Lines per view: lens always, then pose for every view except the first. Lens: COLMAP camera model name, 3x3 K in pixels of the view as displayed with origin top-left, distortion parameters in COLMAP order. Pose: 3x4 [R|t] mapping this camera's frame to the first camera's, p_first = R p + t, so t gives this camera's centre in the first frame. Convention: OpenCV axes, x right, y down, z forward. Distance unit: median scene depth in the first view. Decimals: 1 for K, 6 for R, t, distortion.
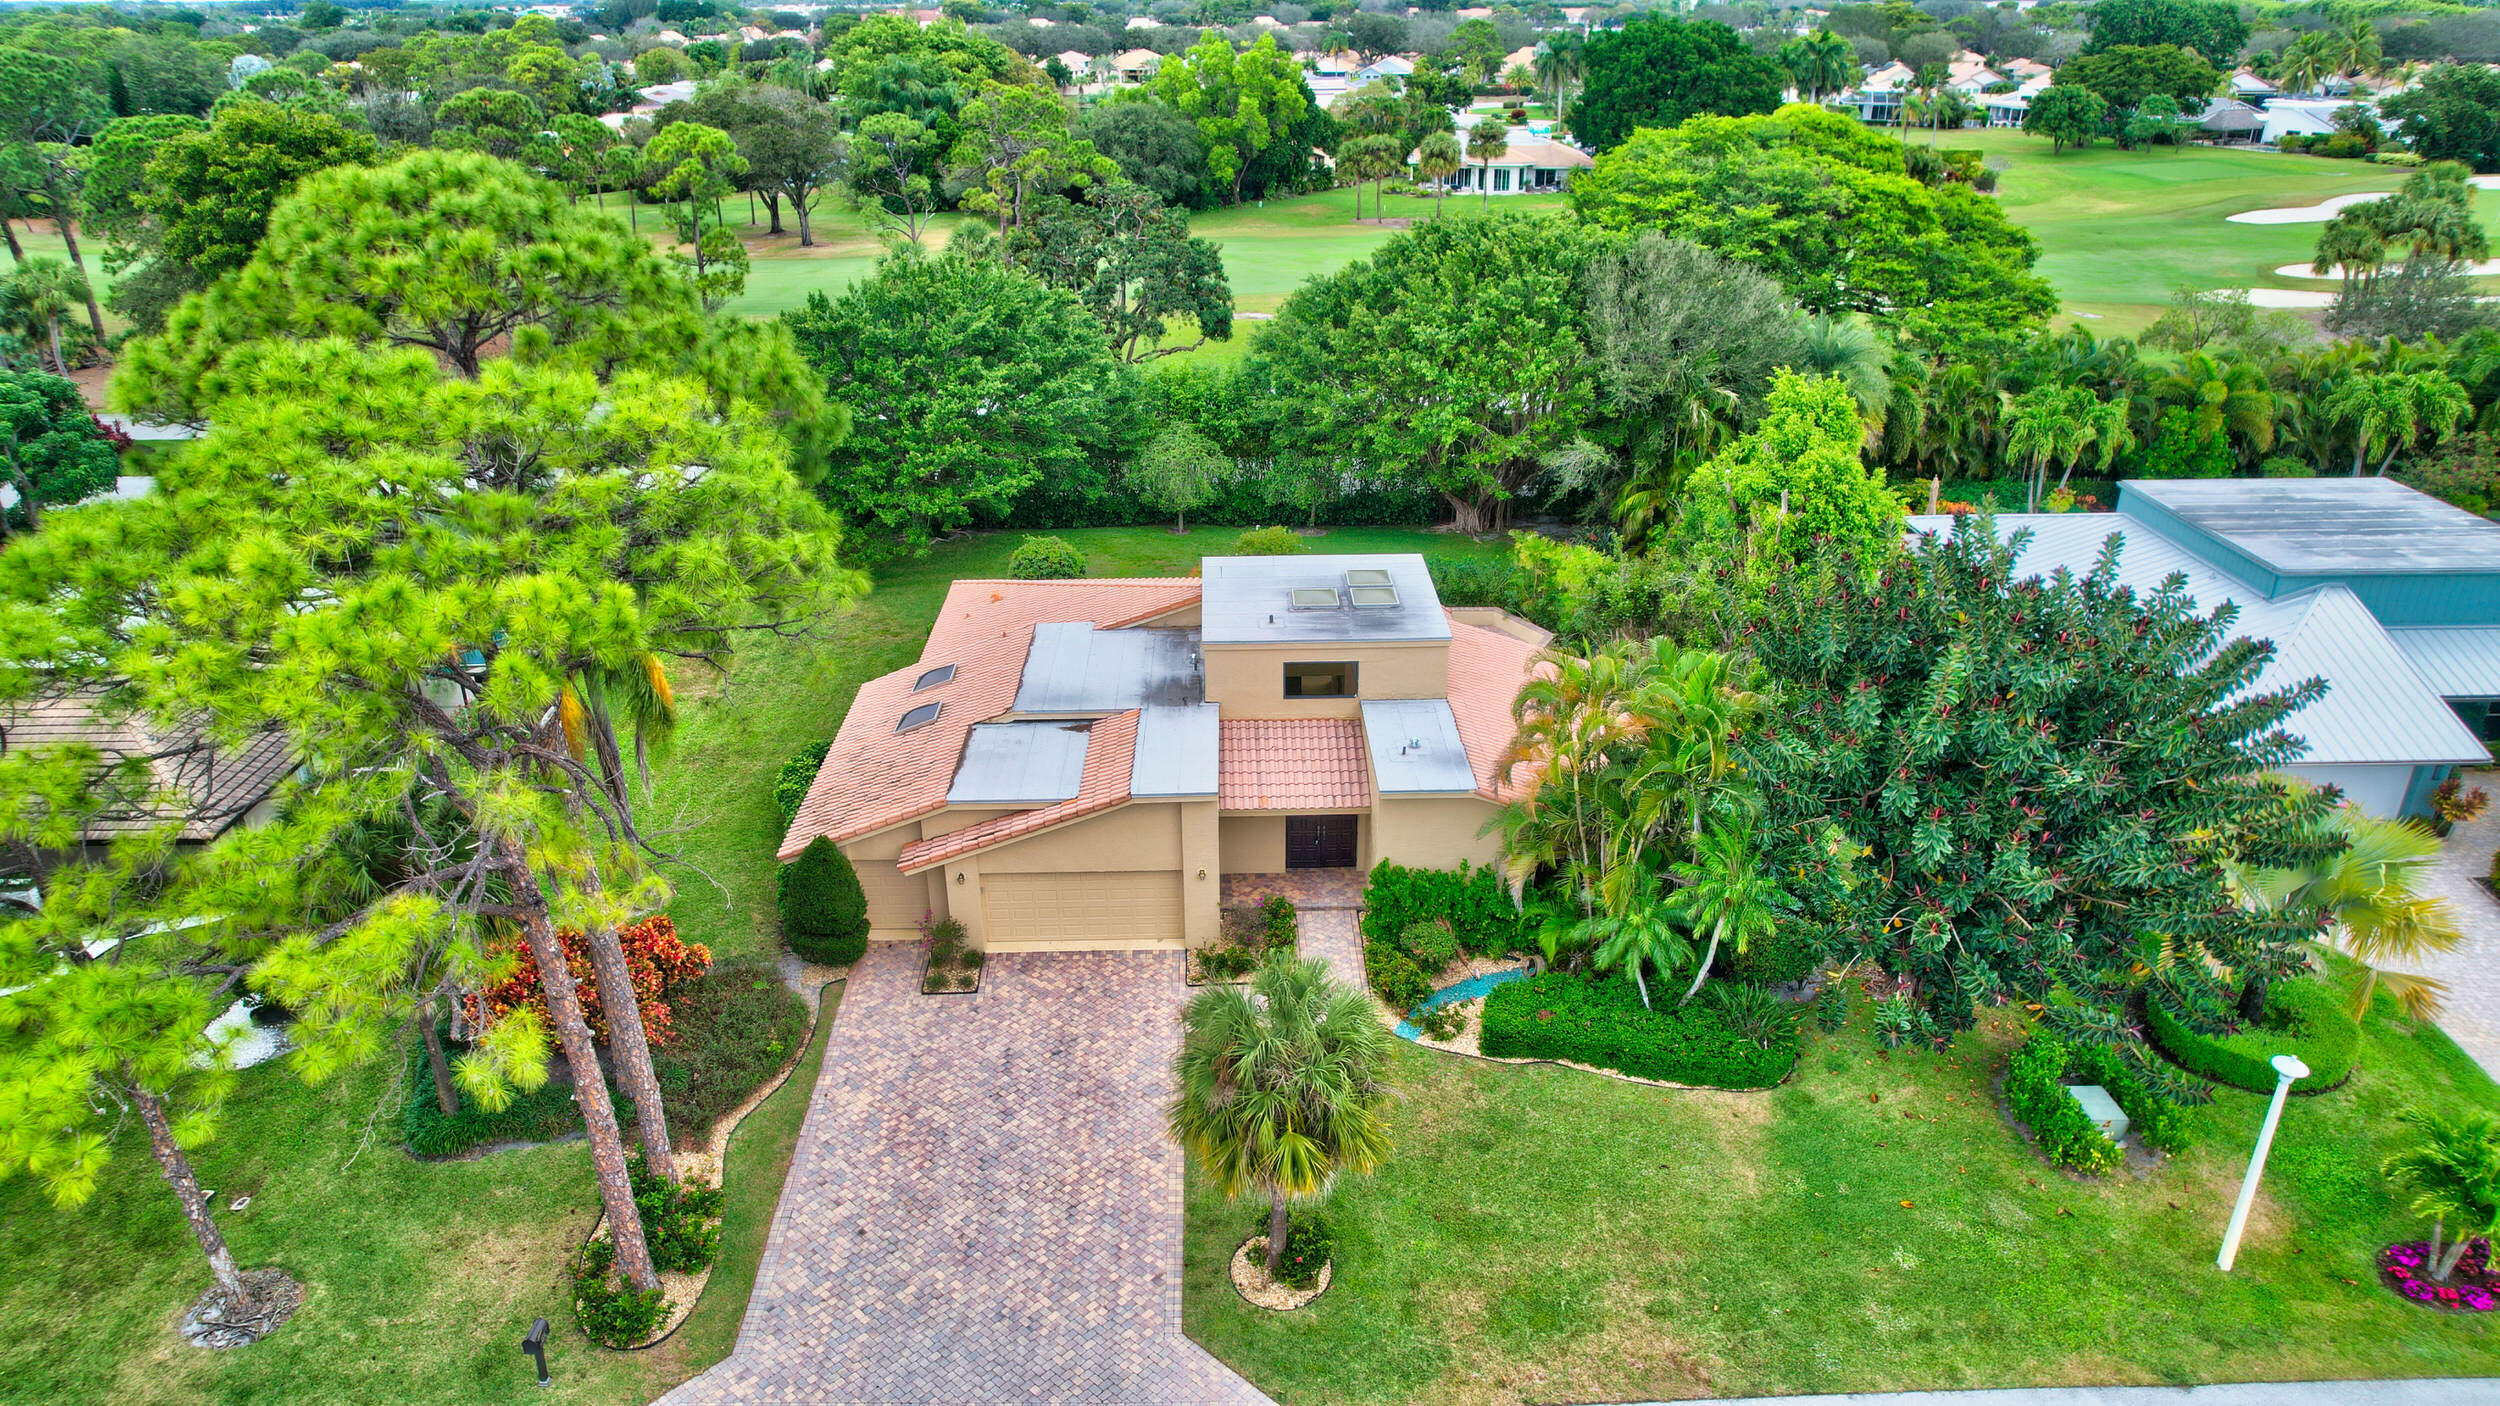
lens RADIAL K [[1620.7, 0, 1250.0], [0, 1620.7, 703.0], [0, 0, 1]] dist [-0.071769, 0.061882]
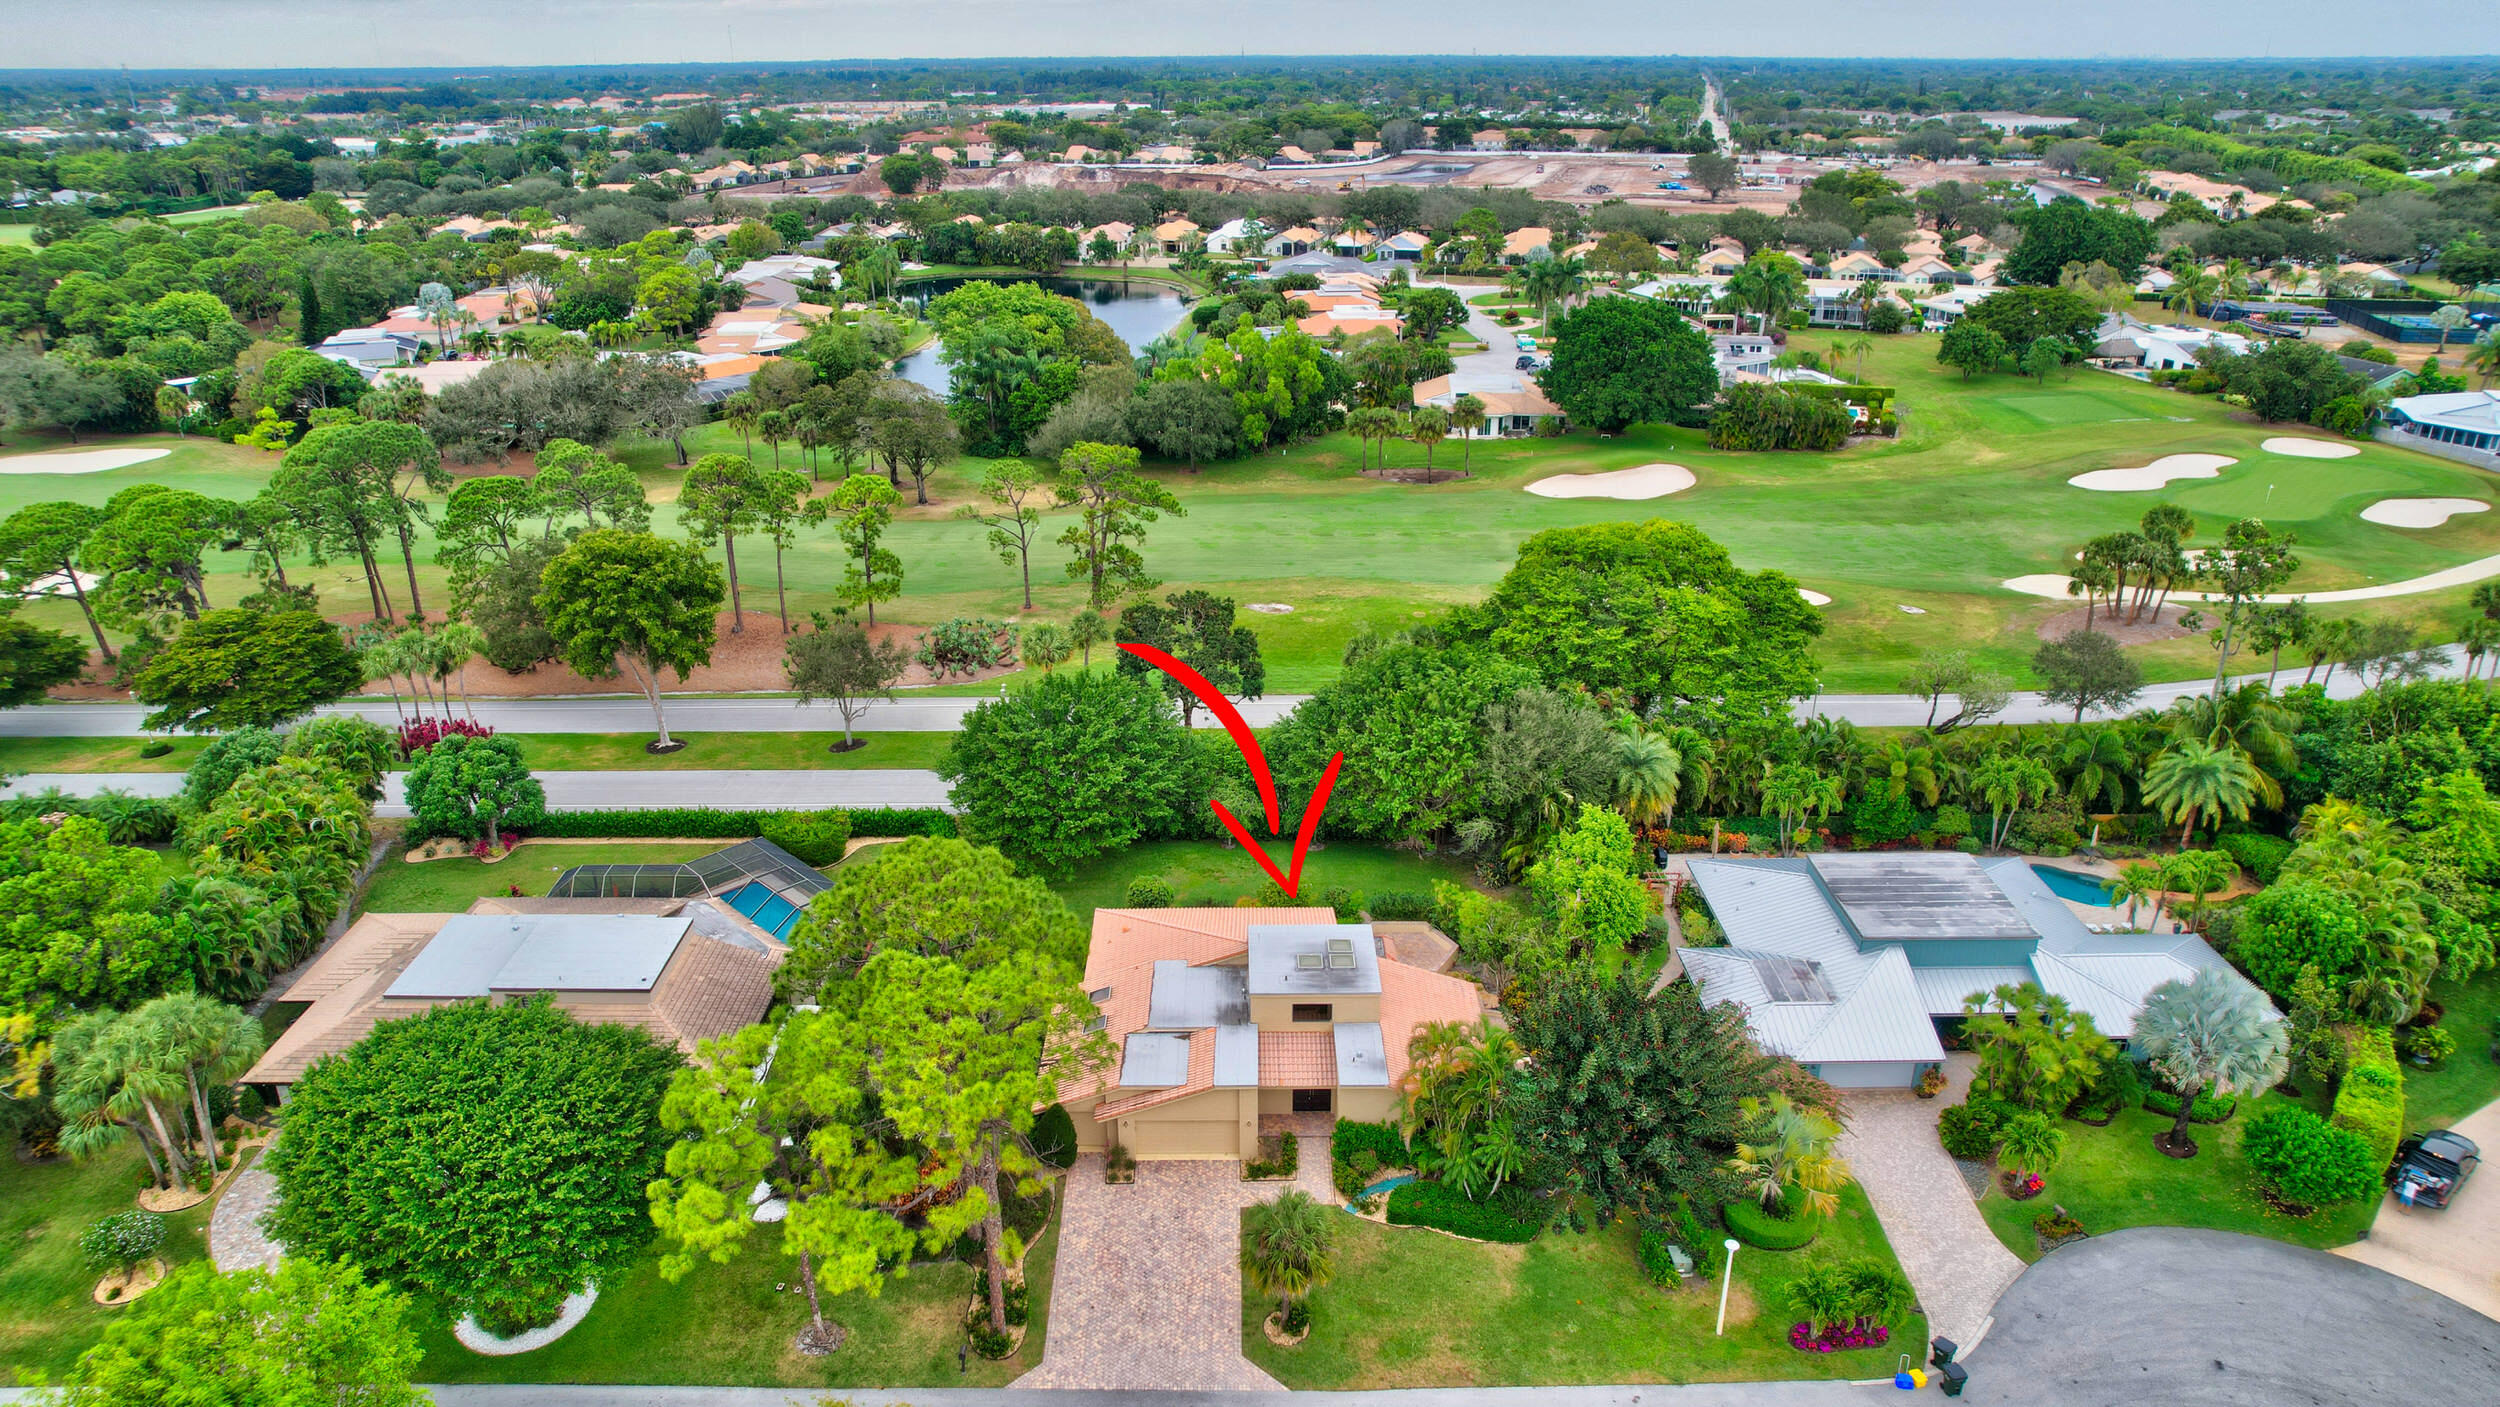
lens RADIAL K [[1620.7, 0, 1250.0], [0, 1620.7, 703.5], [0, 0, 1]] dist [-0.071769, 0.061882]
pose [[0.999862, 0.011172, -0.012282, -0.010377], [-0.011603, 0.999300, -0.035573, -0.332034], [0.011876, 0.035711, 0.999292, -0.965398]]
